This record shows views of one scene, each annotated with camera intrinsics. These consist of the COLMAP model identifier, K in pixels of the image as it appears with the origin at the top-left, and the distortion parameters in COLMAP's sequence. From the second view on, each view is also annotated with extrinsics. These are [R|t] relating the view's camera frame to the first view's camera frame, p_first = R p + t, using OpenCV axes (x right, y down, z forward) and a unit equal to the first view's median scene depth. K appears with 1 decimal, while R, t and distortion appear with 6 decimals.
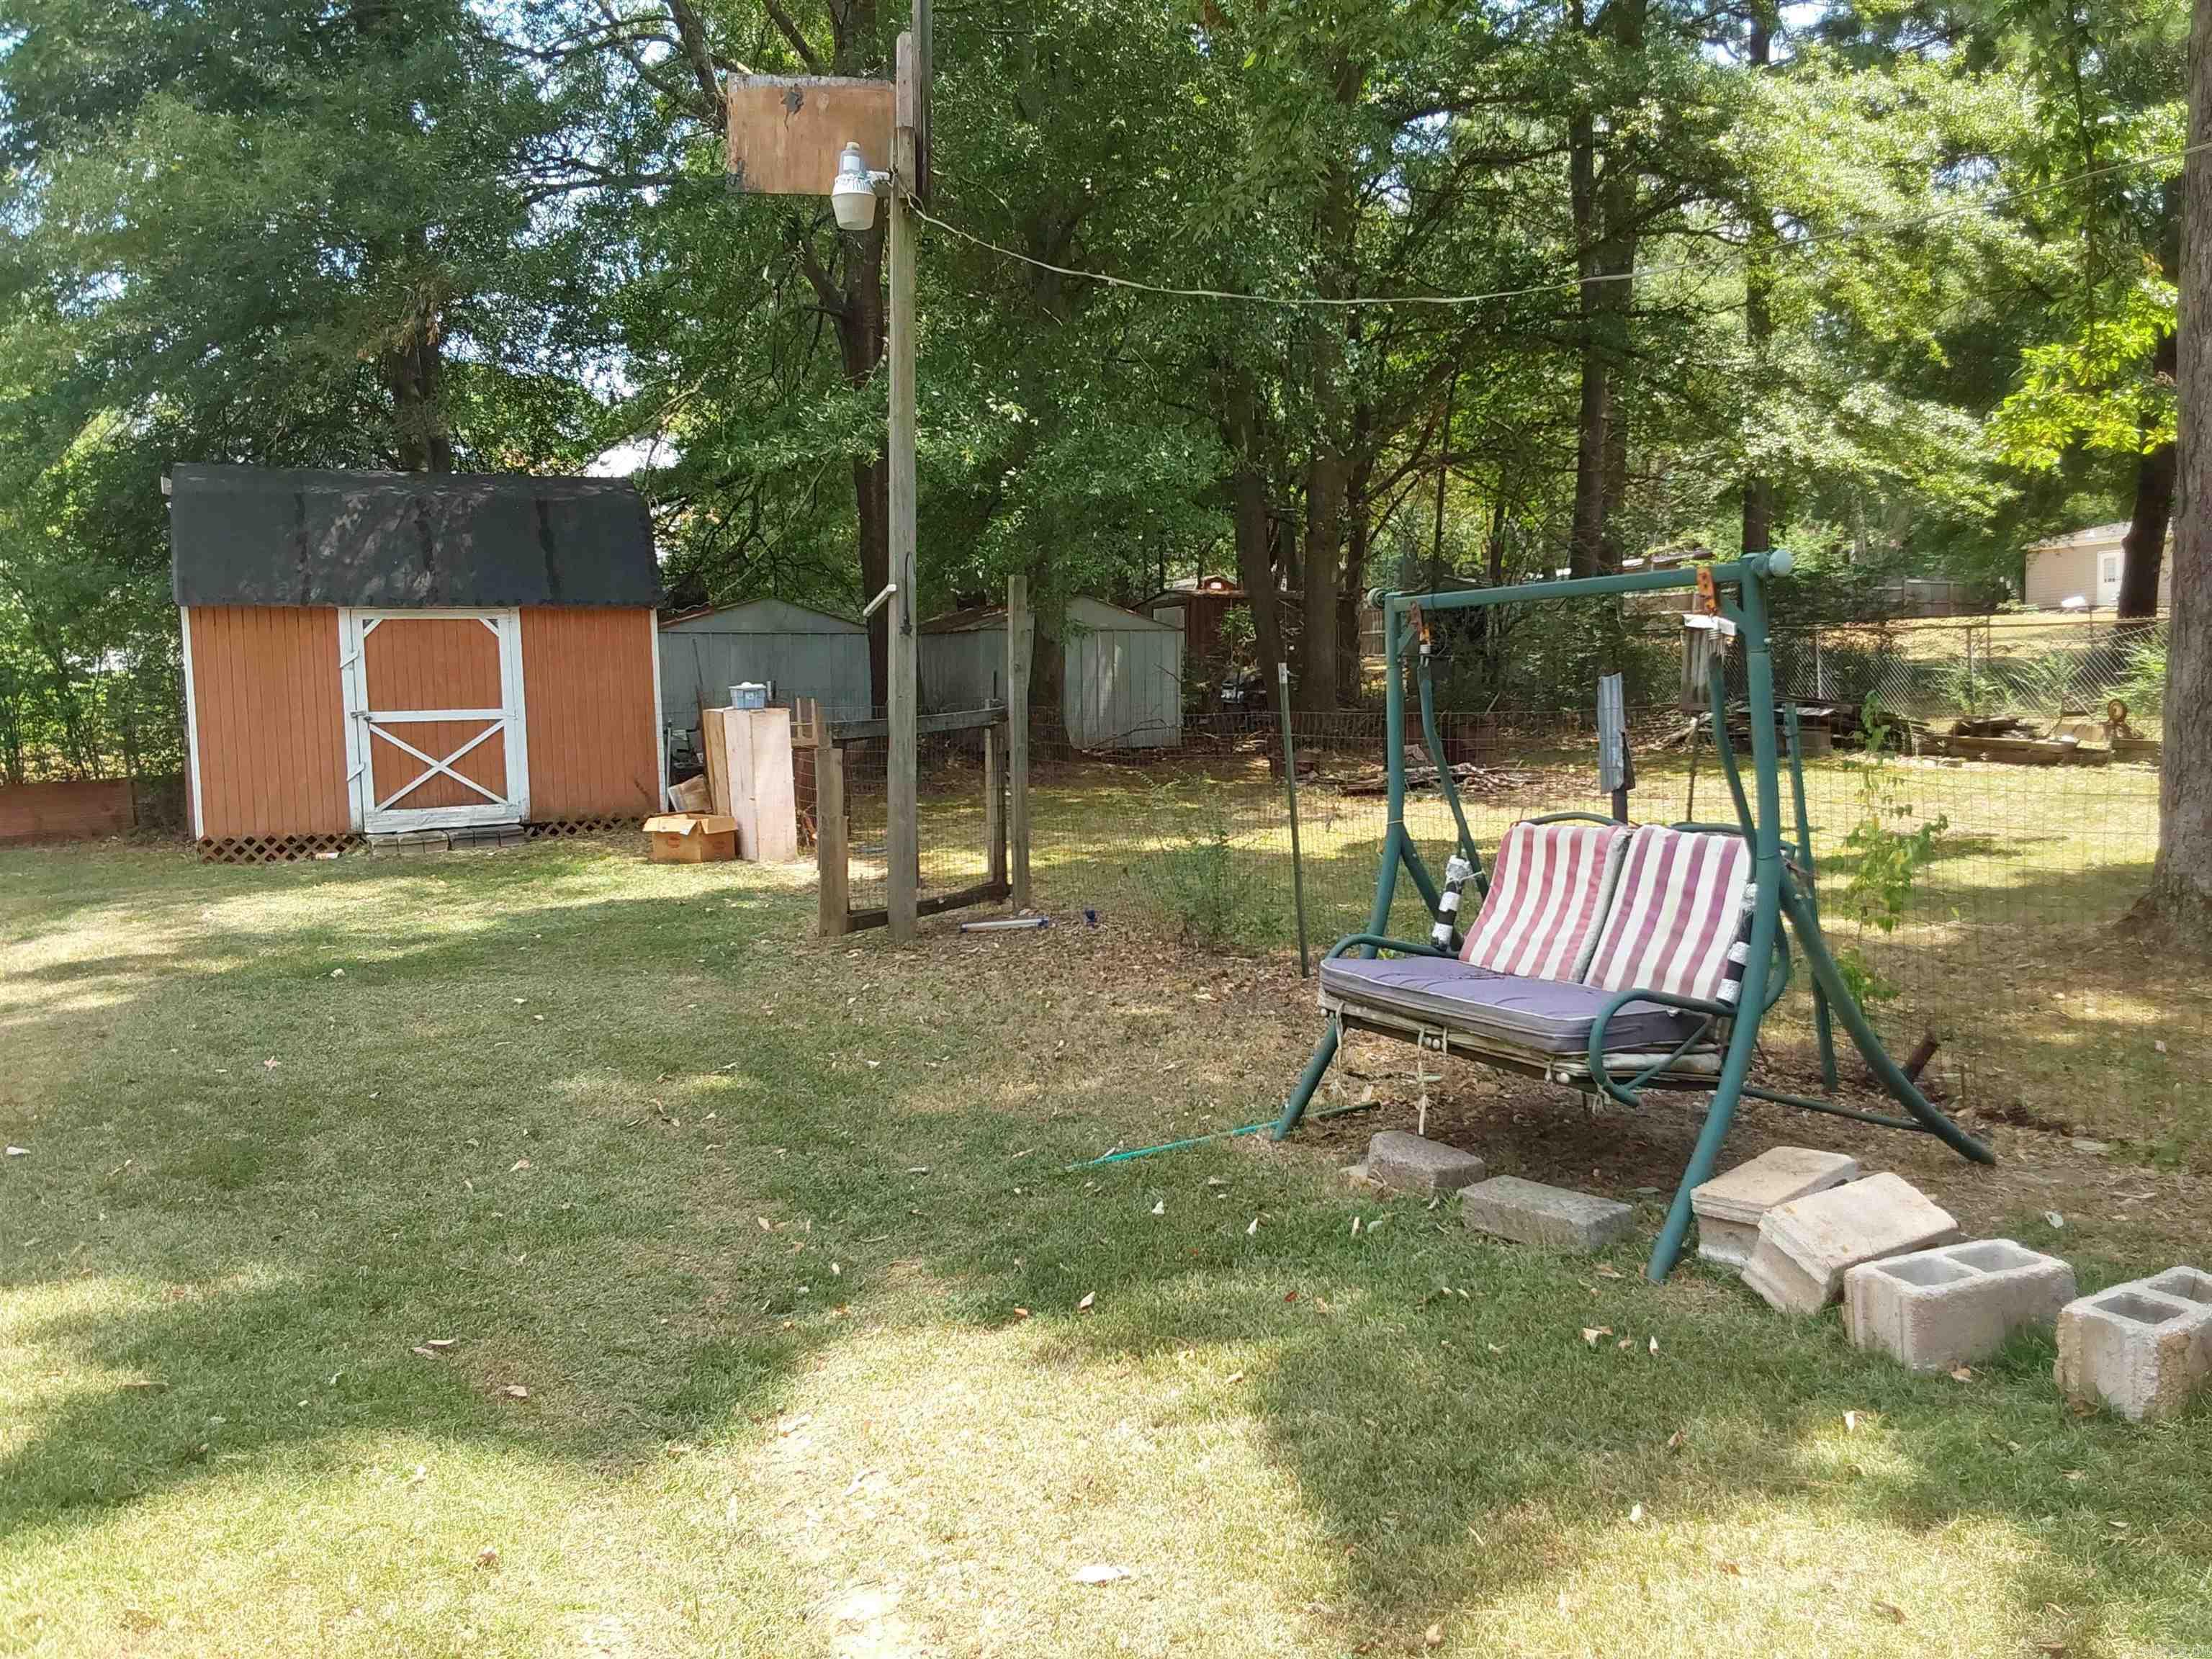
lens RADIAL K [[1733.7, 0, 1155.5], [0, 1733.7, 815.6], [0, 0, 1]] dist [0.123831, -0.208634]
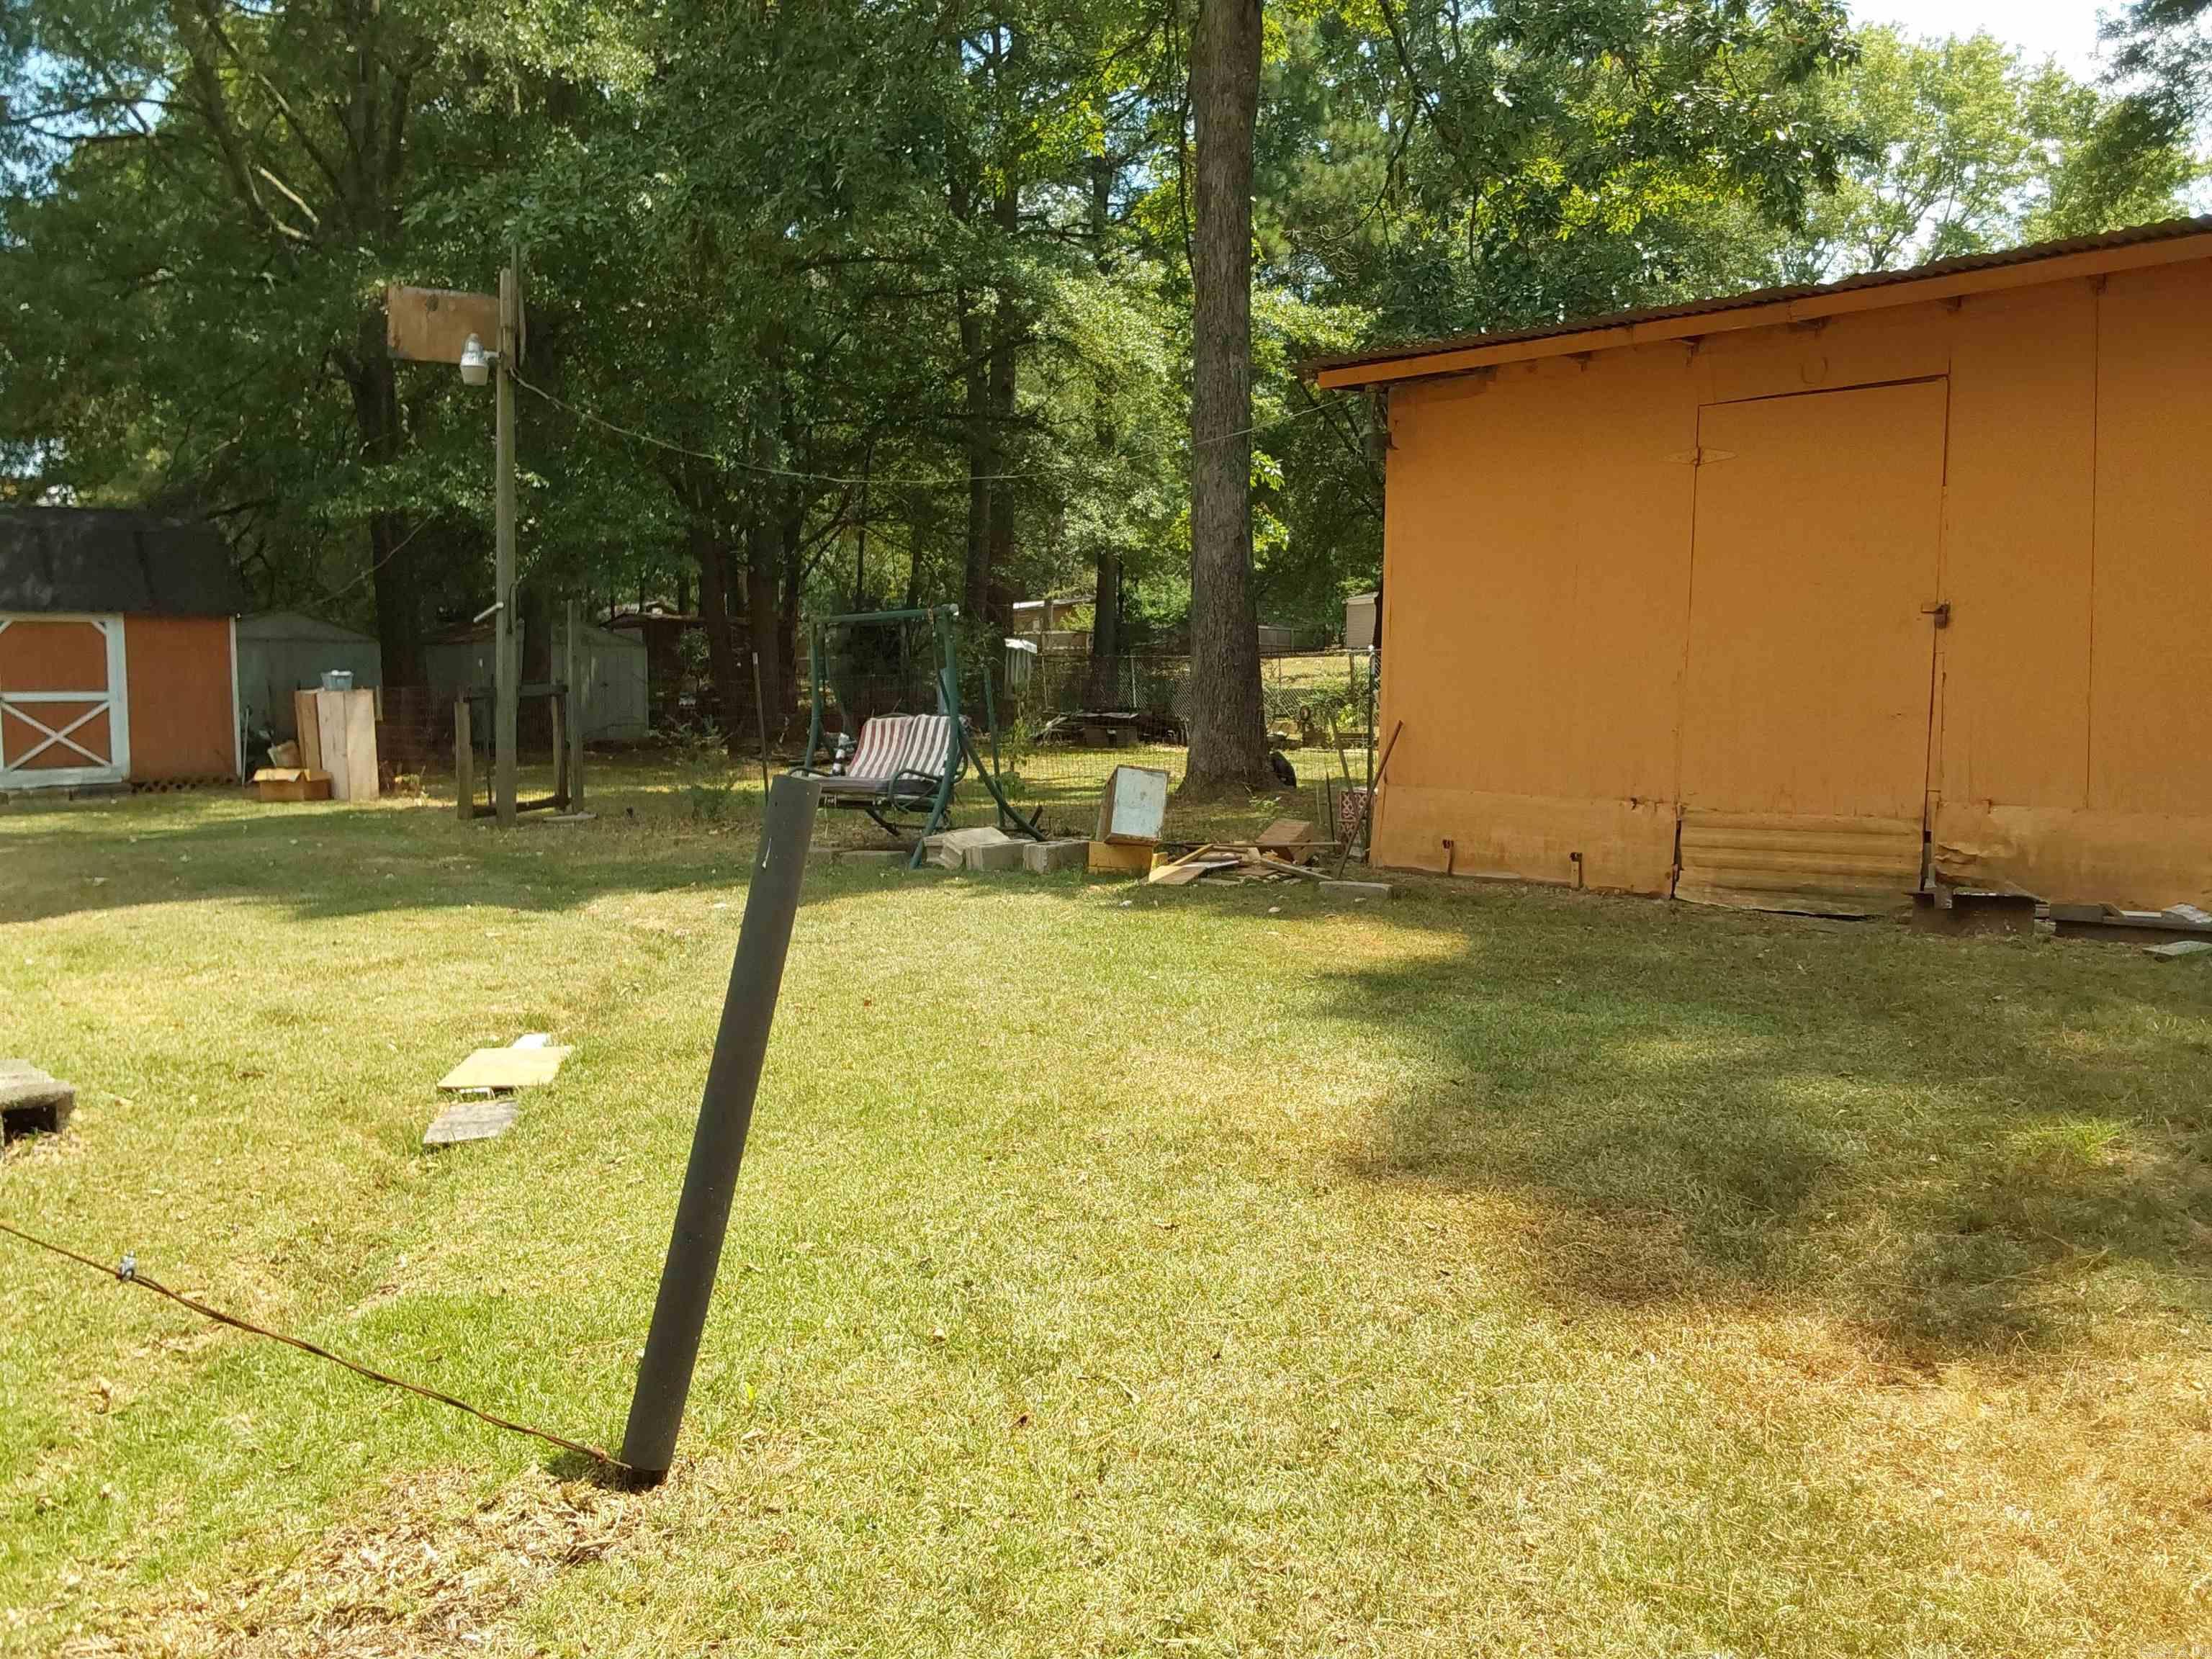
lens RADIAL K [[1733.7, 0, 1155.5], [0, 1733.7, 815.6], [0, 0, 1]] dist [0.123831, -0.208634]
pose [[0.949390, -0.009506, 0.313955, -0.054302], [0.015421, 0.999747, -0.016362, 0.061872], [-0.313720, 0.020375, 0.949297, -0.453073]]
